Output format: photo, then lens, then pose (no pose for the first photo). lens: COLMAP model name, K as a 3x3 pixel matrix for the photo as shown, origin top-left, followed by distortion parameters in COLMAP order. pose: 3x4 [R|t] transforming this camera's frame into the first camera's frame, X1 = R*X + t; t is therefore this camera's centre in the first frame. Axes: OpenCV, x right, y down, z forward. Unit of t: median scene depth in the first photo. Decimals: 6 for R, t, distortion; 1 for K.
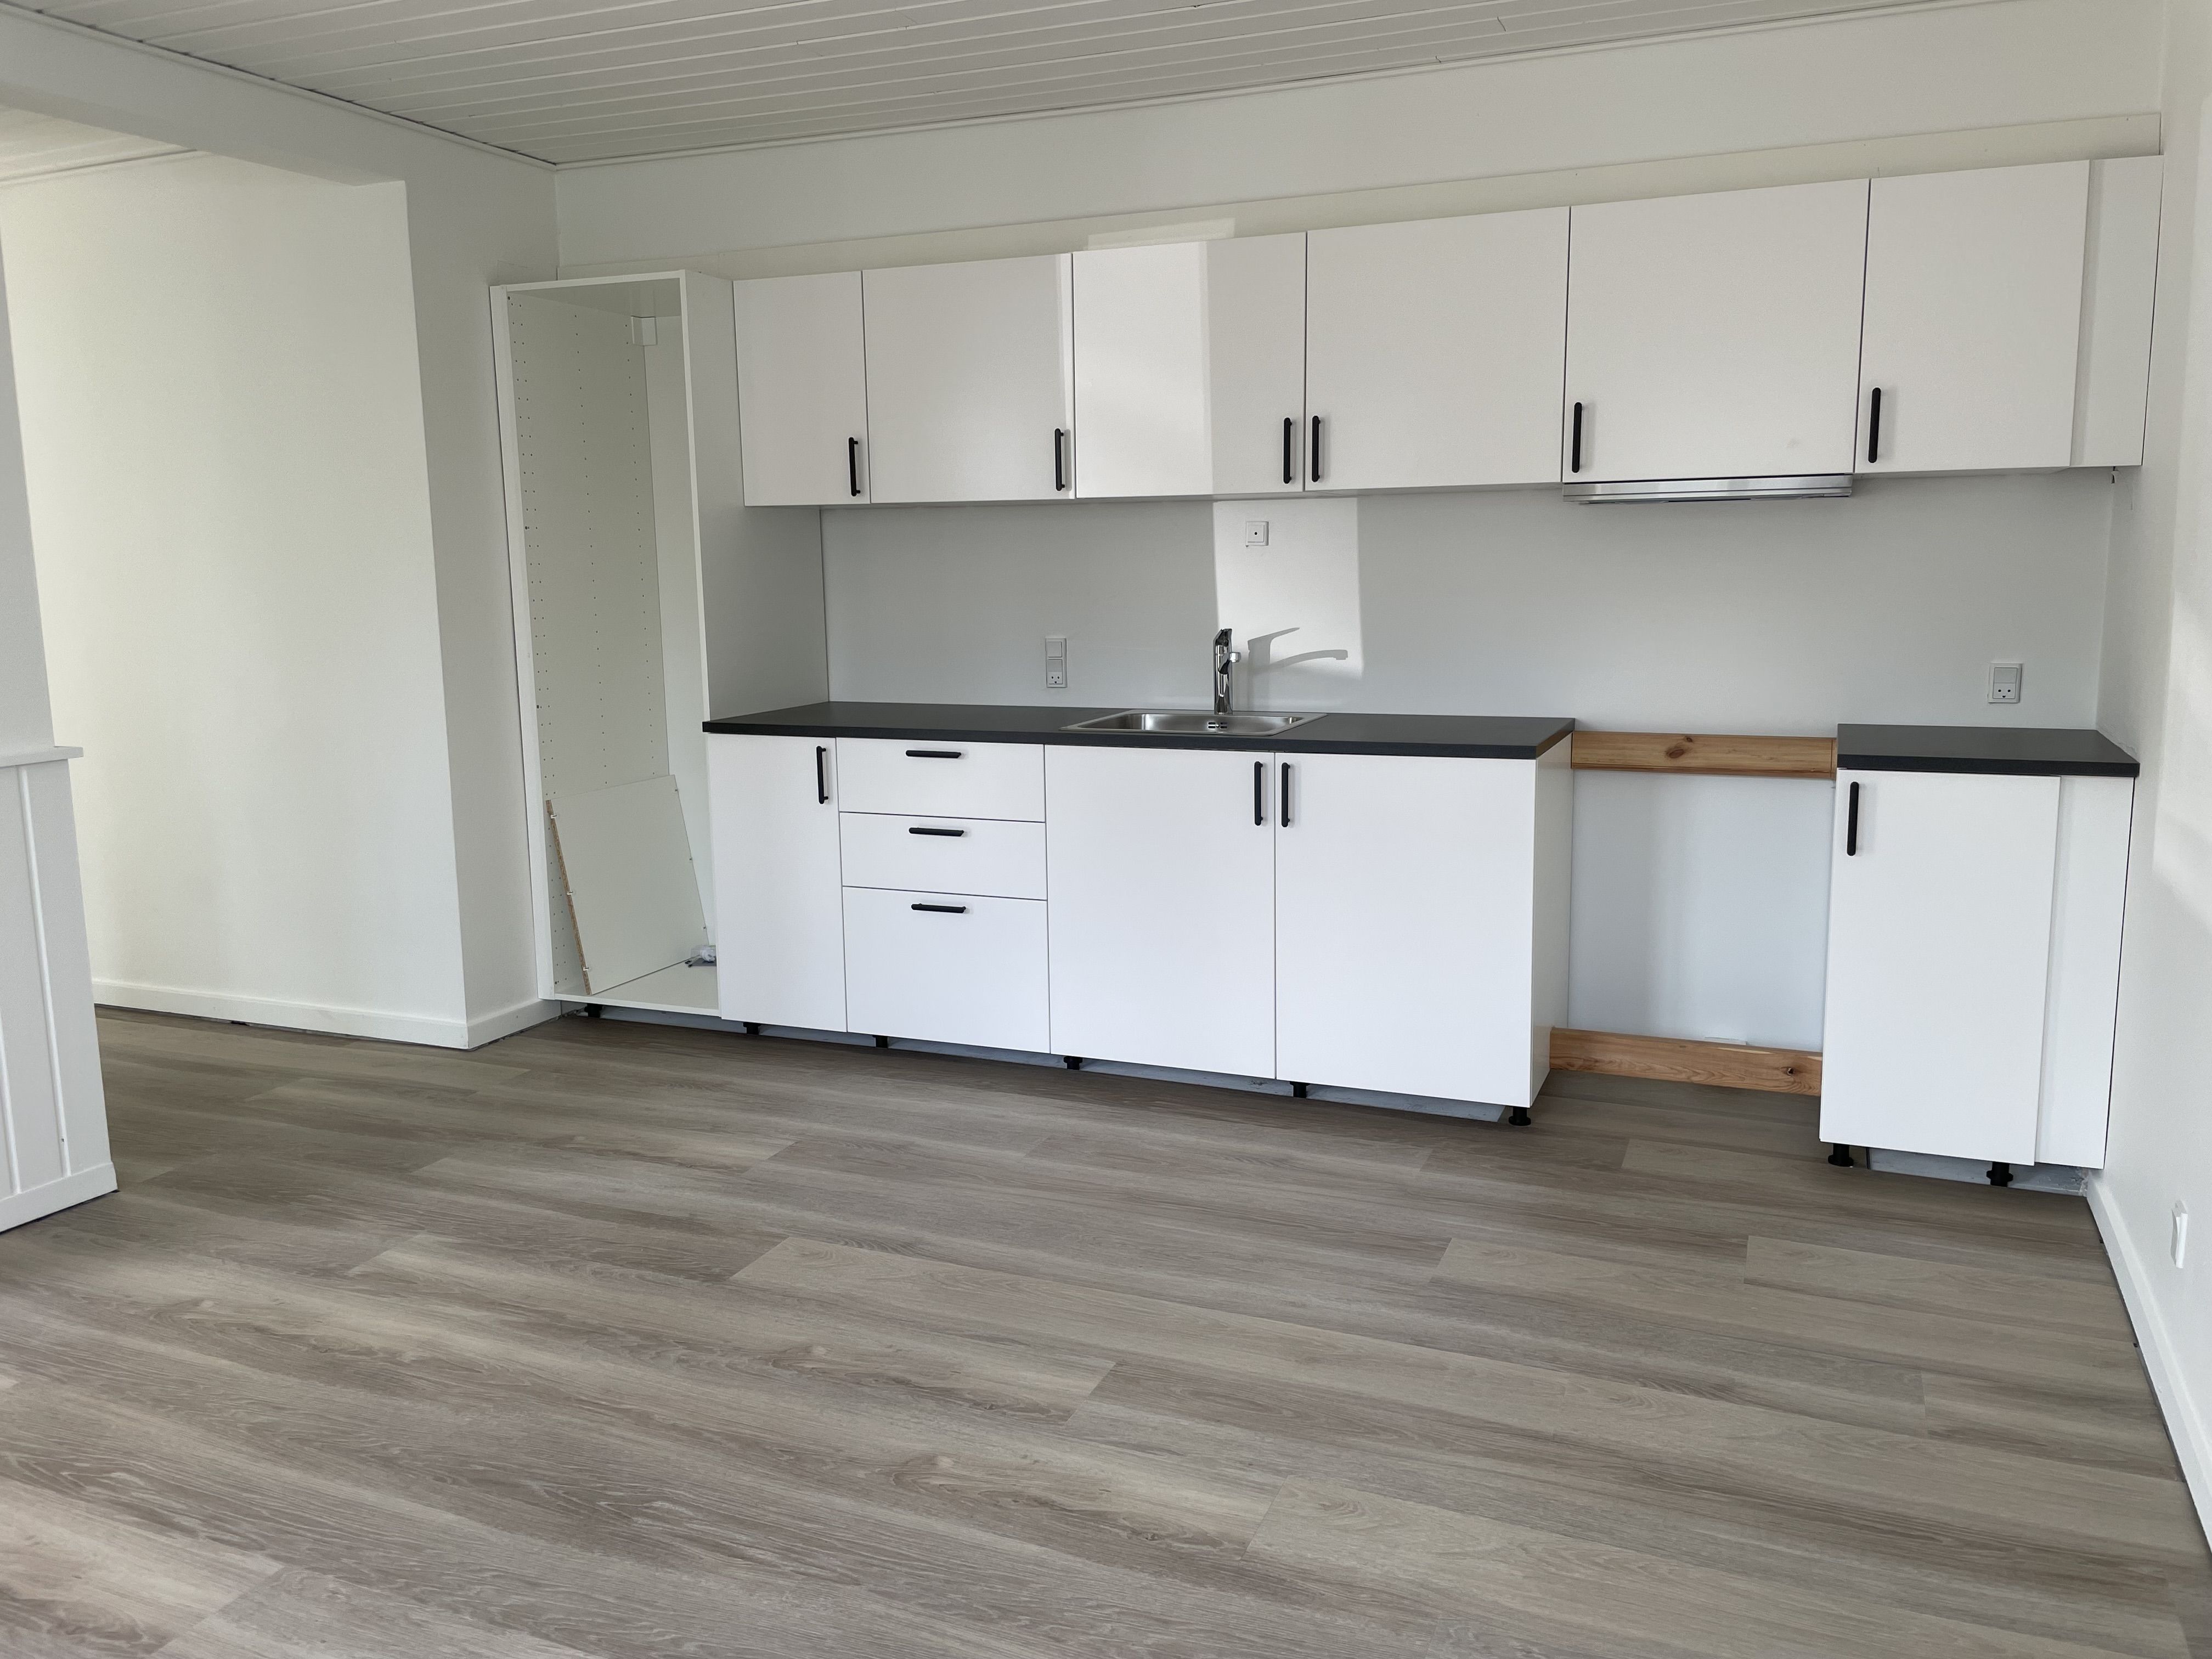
lens RADIAL K [[1701.0, 0, 1108.1], [0, 1701.0, 790.5], [0, 0, 1]] dist [0.091670, -0.126920]
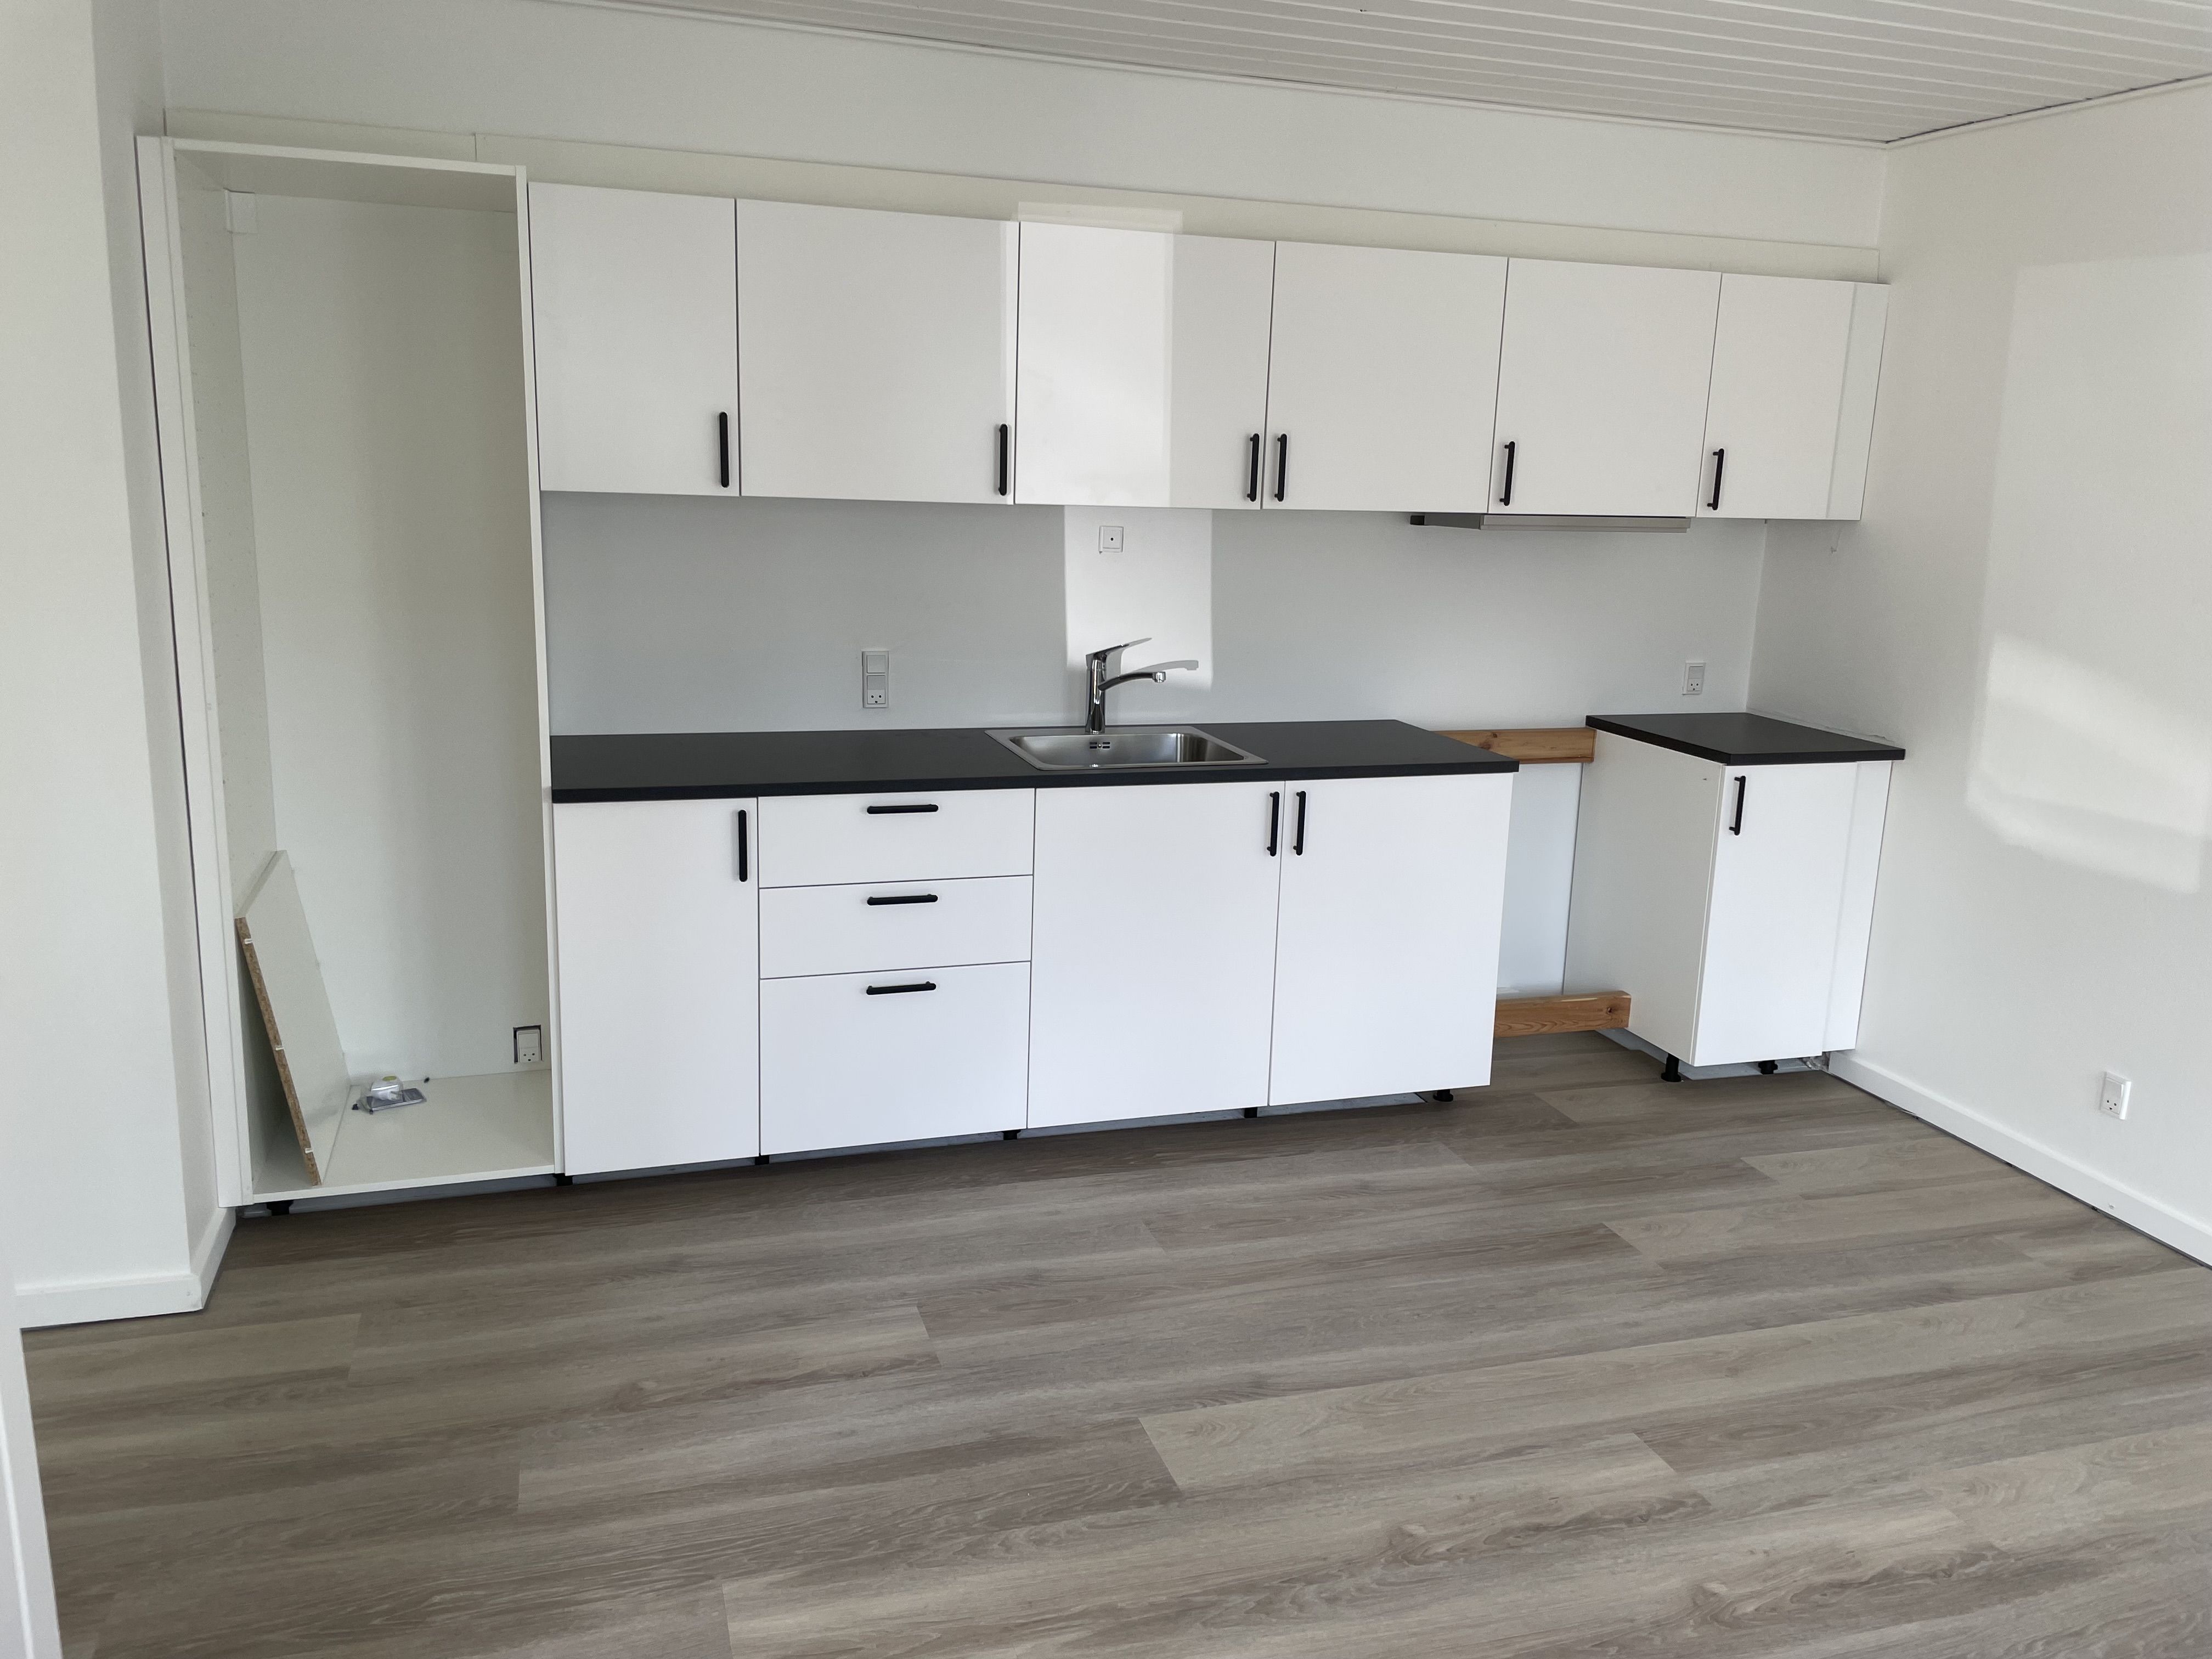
lens RADIAL K [[1701.0, 0, 1108.1], [0, 1701.0, 790.5], [0, 0, 1]] dist [0.091670, -0.126920]
pose [[0.754002, -0.088988, 0.650816, -0.635251], [0.048502, 0.995619, 0.079942, -0.102836], [-0.655079, -0.028711, 0.755015, 0.333497]]
